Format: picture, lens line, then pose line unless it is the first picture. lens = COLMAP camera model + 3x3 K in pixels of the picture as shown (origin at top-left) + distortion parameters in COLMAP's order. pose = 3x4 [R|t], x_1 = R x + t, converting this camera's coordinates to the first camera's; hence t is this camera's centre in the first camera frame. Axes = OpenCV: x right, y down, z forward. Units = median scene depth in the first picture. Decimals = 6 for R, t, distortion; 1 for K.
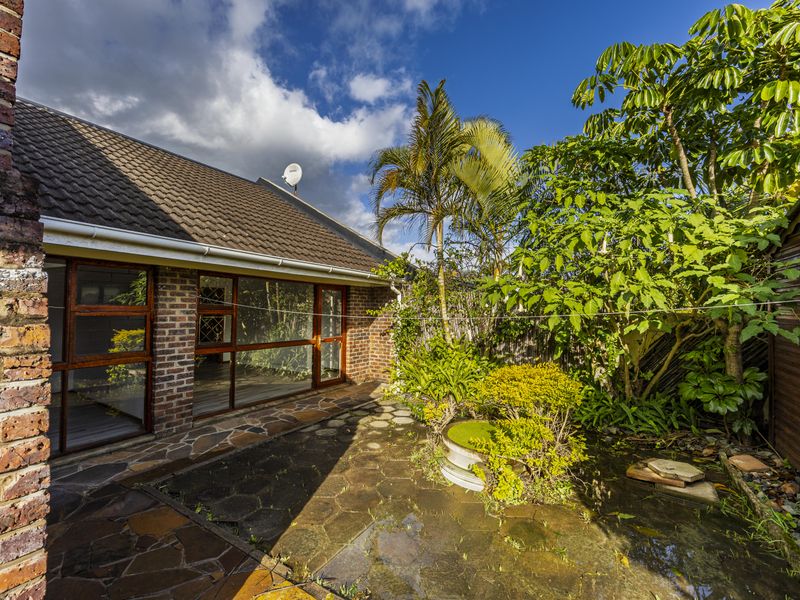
lens RADIAL K [[350.2, 0, 401.4], [0, 350.2, 304.8], [0, 0, 1]] dist [0.001814, -0.000220]
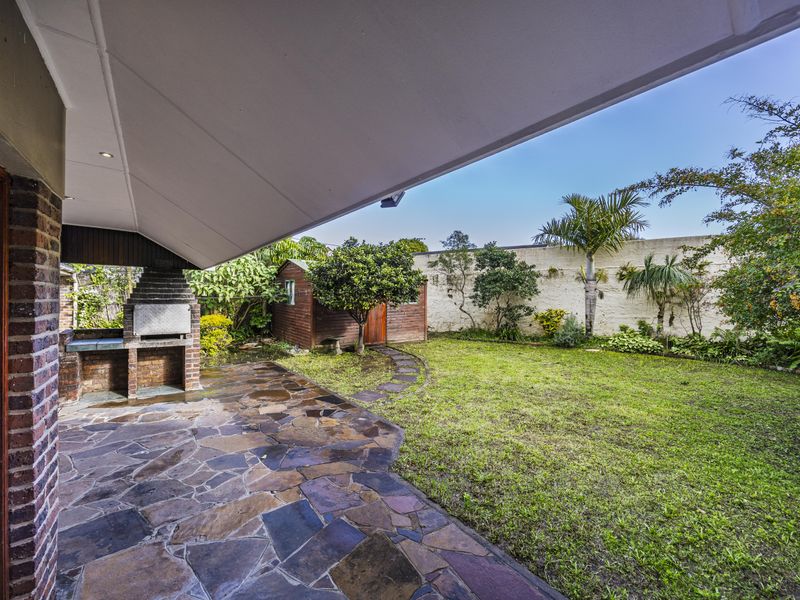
lens RADIAL K [[350.2, 0, 401.4], [0, 350.2, 304.8], [0, 0, 1]] dist [0.001814, -0.000220]
pose [[0.374749, -0.022229, 0.926860, -1.752577], [-0.029123, 0.998937, 0.035733, -0.055128], [-0.926669, -0.040384, 0.373703, -1.526213]]
